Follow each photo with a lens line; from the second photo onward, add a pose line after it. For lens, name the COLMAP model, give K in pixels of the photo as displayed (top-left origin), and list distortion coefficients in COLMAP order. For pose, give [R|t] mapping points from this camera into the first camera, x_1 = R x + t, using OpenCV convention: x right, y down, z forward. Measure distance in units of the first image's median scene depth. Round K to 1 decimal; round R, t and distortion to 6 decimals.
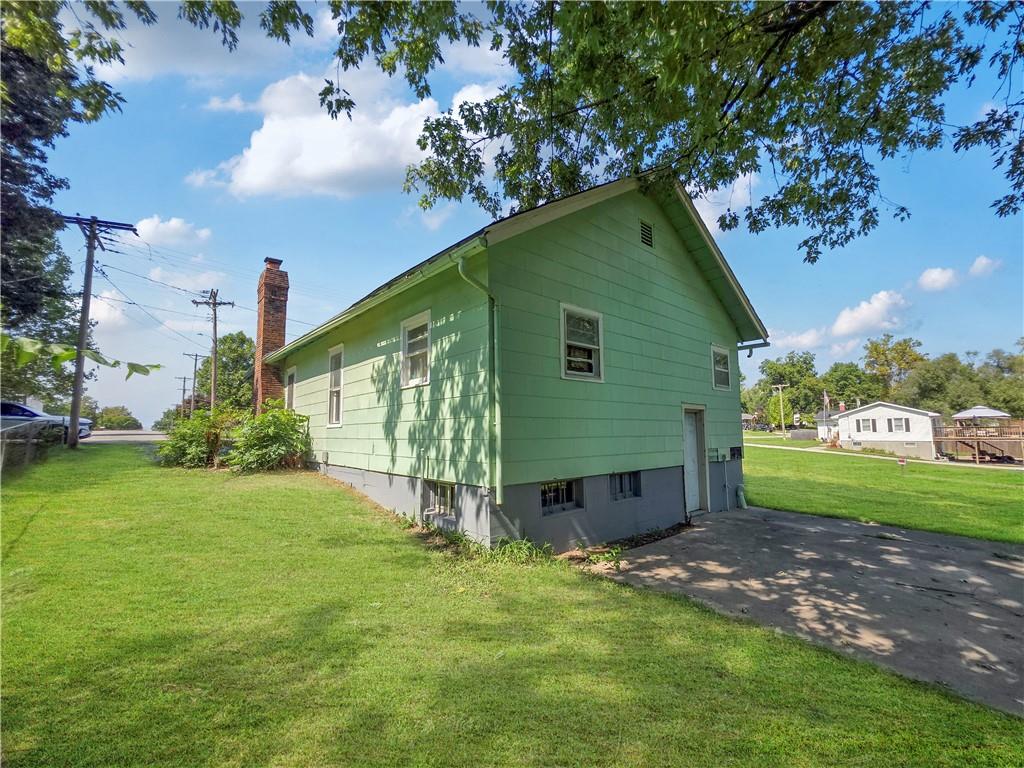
lens RADIAL K [[429.7, 0, 512.0], [0, 429.7, 384.0], [0, 0, 1]] dist [0.001290, 0.000188]
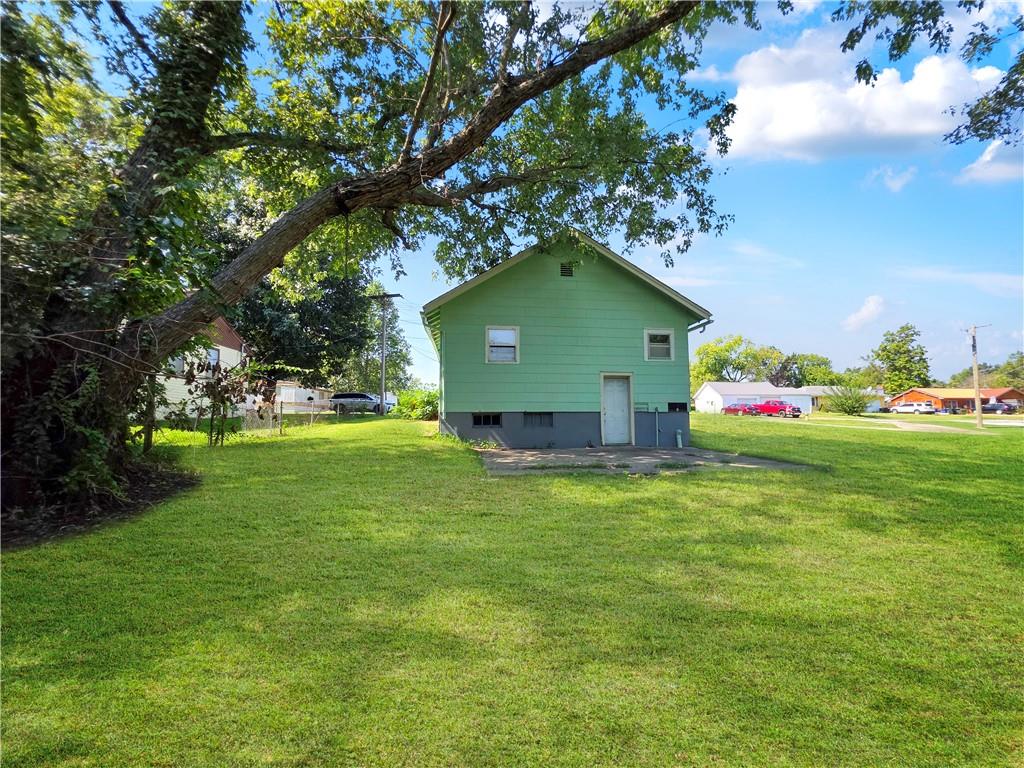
lens RADIAL K [[429.7, 0, 512.0], [0, 429.7, 384.0], [0, 0, 1]] dist [0.001290, 0.000188]
pose [[0.818463, -0.045485, -0.572756, 1.029834], [0.056218, 0.998418, 0.001046, 0.067942], [0.571803, -0.033055, 0.819725, -0.455014]]
